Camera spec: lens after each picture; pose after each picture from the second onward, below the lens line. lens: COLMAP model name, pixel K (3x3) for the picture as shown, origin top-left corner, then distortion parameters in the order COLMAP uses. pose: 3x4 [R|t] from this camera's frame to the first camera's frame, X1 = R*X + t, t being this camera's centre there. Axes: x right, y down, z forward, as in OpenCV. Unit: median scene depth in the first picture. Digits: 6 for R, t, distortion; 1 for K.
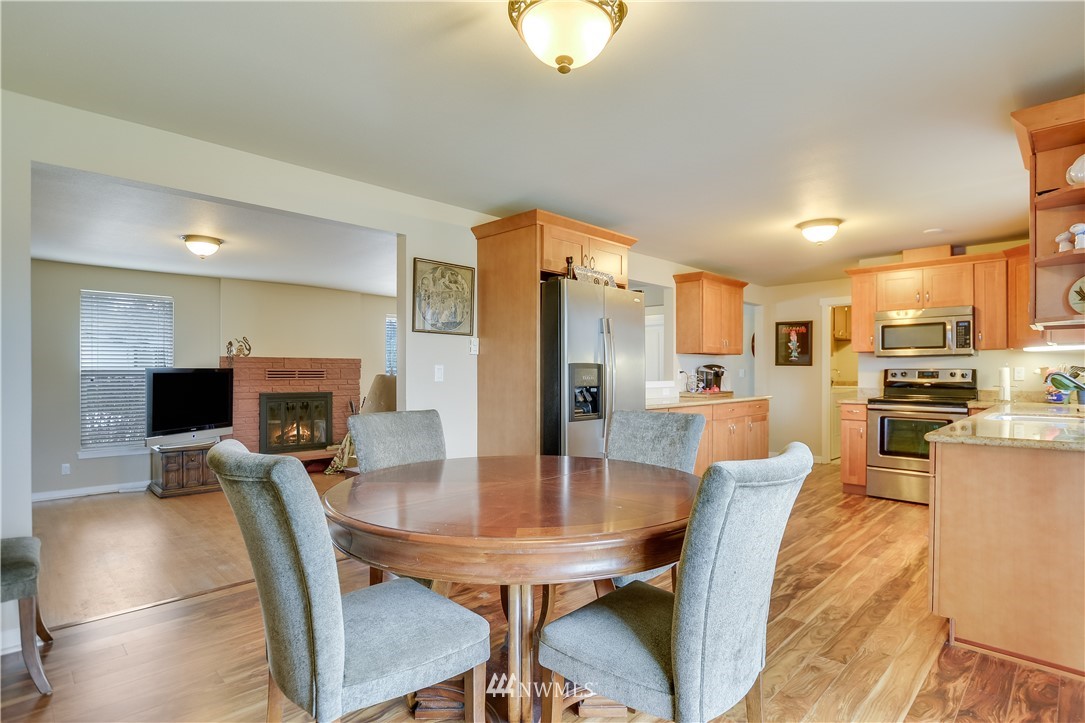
lens RADIAL K [[550.8, 0, 553.0], [0, 550.8, 366.2], [0, 0, 1]] dist [-0.009627, -0.000292]
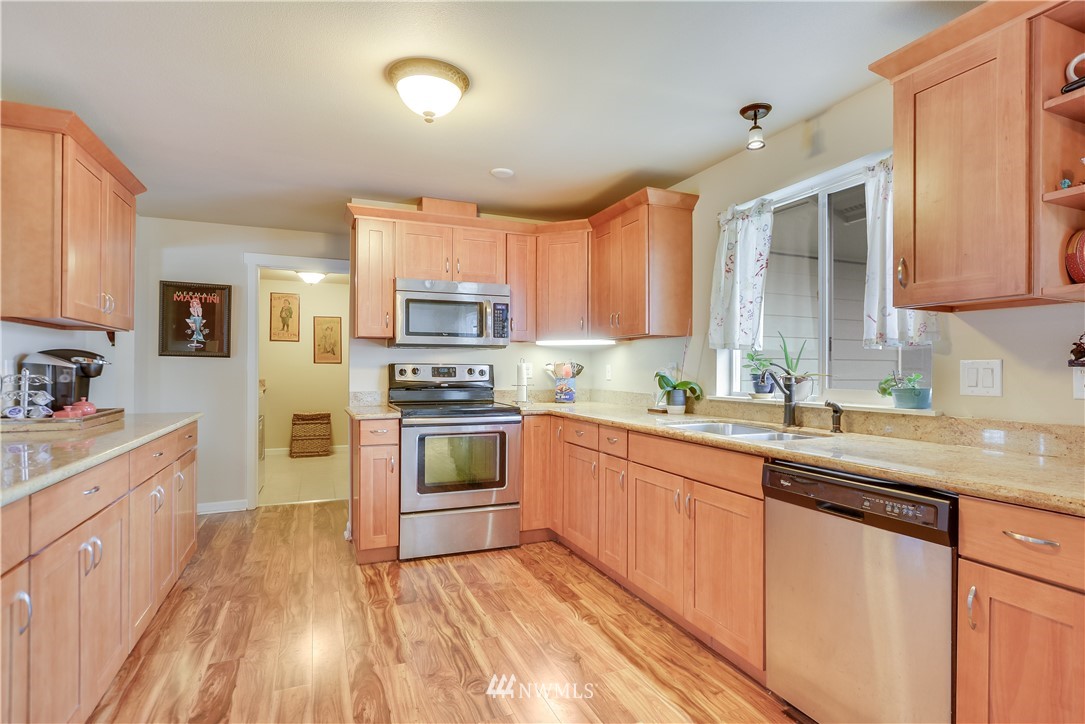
lens RADIAL K [[550.8, 0, 552.2], [0, 550.8, 366.3], [0, 0, 1]] dist [-0.009627, -0.000292]
pose [[0.381200, 0.005255, 0.924478, 0.045161], [-0.012897, 0.999917, -0.000365, 0.006591], [-0.924403, -0.011784, 0.381236, 0.580535]]
